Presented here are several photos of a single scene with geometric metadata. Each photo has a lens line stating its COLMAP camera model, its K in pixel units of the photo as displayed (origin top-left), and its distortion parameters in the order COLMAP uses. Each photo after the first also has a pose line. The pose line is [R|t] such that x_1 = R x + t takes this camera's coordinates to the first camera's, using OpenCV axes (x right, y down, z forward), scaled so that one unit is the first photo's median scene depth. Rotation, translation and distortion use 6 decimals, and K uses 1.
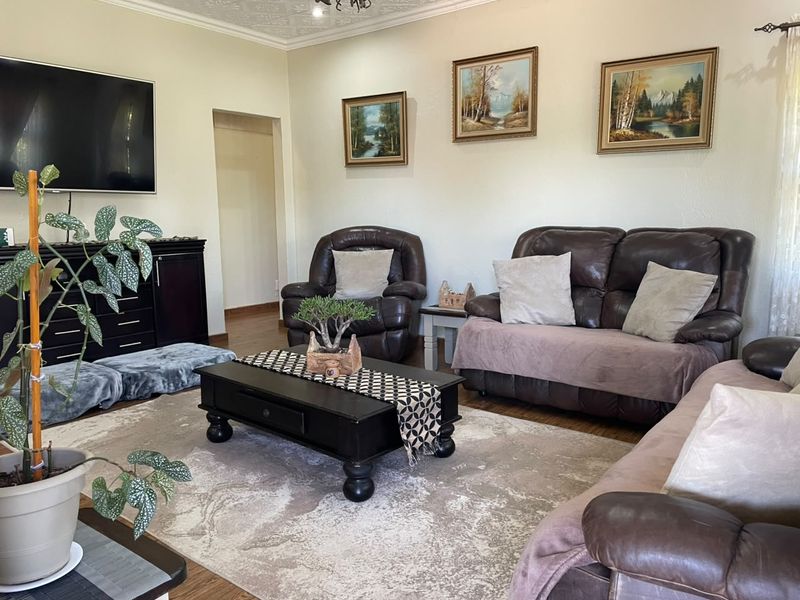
lens RADIAL K [[605.6, 0, 400.0], [0, 605.6, 300.0], [0, 0, 1]] dist [0.027541, -0.002461]
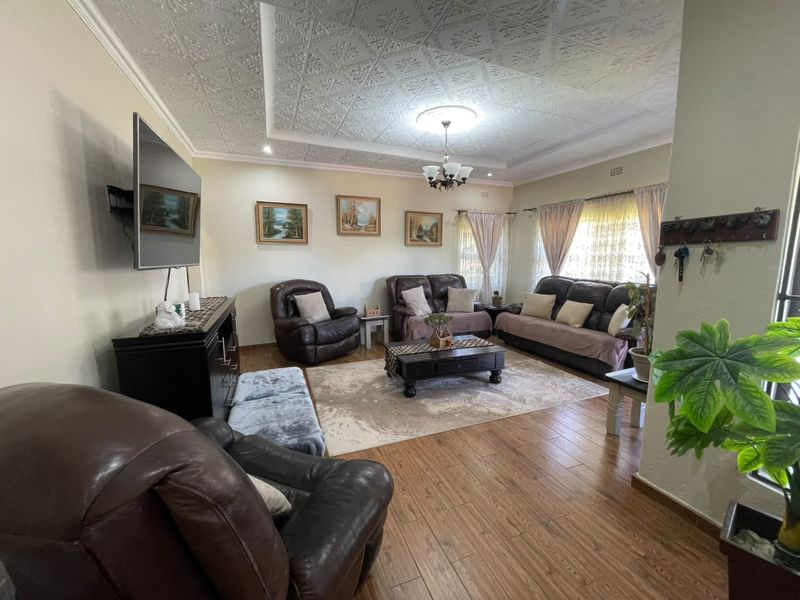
lens RADIAL K [[326.0, 0, 397.9], [0, 326.0, 298.2], [0, 0, 1]] dist [-0.001882, -0.000670]
pose [[0.506296, -0.109061, 0.855435, -0.797173], [0.125941, 0.990686, 0.051765, -0.092250], [-0.853114, 0.081526, 0.515316, 0.323756]]
